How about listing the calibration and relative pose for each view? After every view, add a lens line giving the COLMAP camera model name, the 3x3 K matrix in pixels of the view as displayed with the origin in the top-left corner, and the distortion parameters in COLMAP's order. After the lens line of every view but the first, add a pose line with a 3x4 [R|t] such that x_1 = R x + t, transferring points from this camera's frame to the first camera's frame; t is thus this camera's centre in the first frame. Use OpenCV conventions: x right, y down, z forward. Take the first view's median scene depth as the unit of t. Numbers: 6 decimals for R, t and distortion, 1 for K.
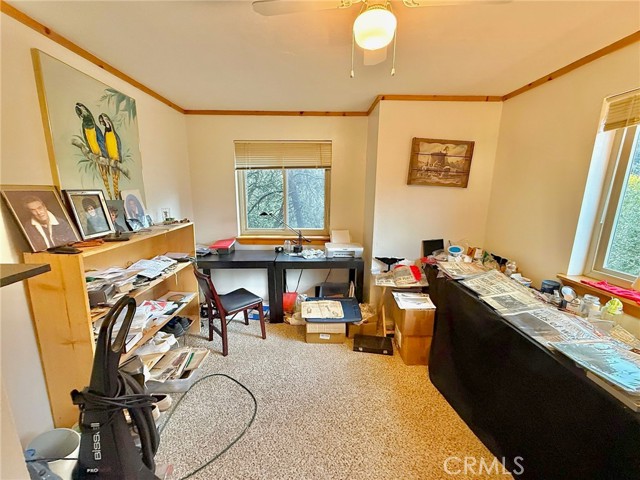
lens RADIAL K [[254.6, 0, 316.8], [0, 254.6, 239.7], [0, 0, 1]] dist [-0.000891, -0.000074]
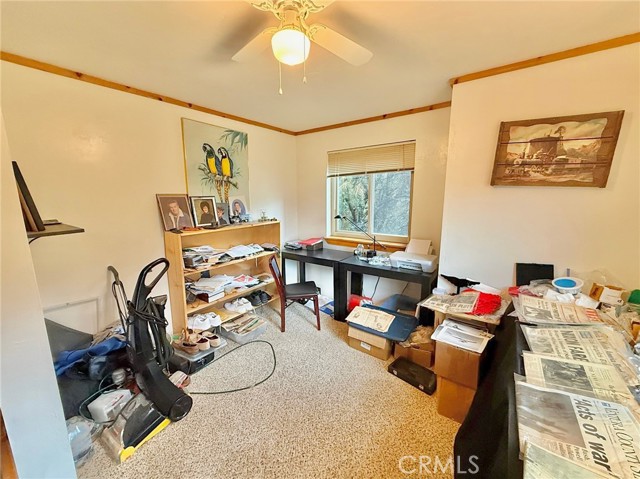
lens RADIAL K [[254.6, 0, 314.5], [0, 254.6, 238.8], [0, 0, 1]] dist [-0.000891, -0.000074]
pose [[0.792490, 0.091146, -0.603035, 0.424357], [-0.105358, 0.994364, 0.011837, -0.013230], [0.600715, 0.054154, 0.797627, 0.095733]]
